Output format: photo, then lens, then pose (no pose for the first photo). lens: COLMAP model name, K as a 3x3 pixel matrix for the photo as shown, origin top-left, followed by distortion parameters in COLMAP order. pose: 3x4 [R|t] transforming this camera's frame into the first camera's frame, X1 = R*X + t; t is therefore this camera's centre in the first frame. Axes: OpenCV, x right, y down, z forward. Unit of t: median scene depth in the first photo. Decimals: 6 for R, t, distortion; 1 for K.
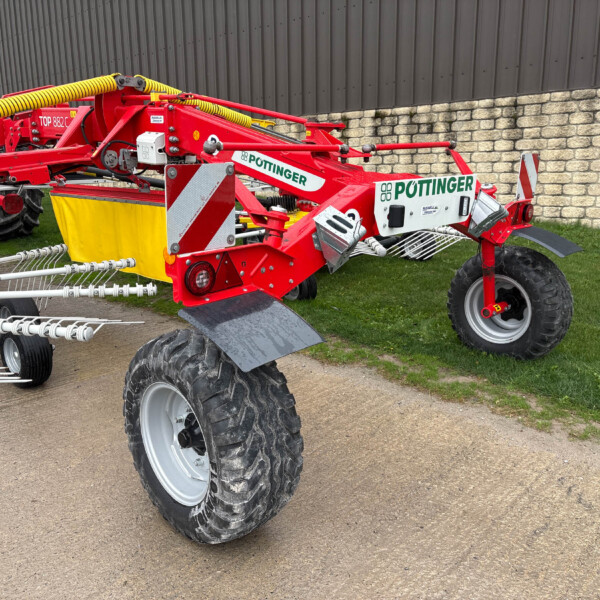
lens RADIAL K [[614.3, 0, 300.0], [0, 614.3, 300.0], [0, 0, 1]] dist [-0.008389, 0.098142]
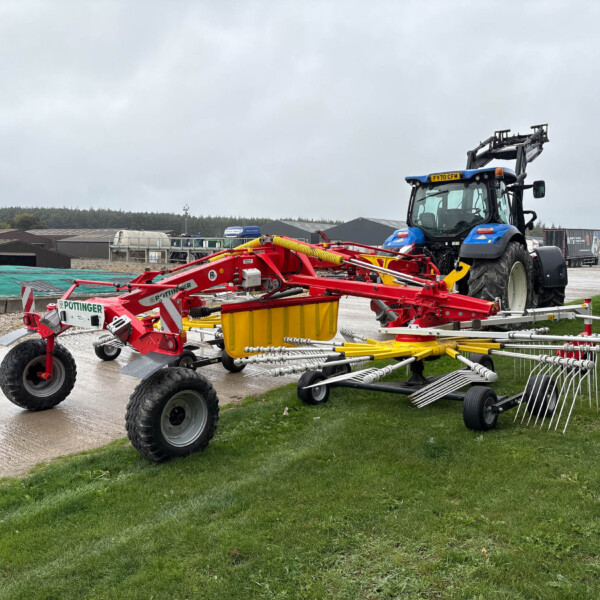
lens RADIAL K [[614.5, 0, 303.7], [0, 614.5, 315.5], [0, 0, 1]] dist [0.018052, -0.004852]
pose [[0.022009, 0.112924, -0.993360, 1.182989], [-0.233425, 0.966719, 0.104724, -0.284017], [0.972126, 0.229570, 0.047636, 0.858681]]
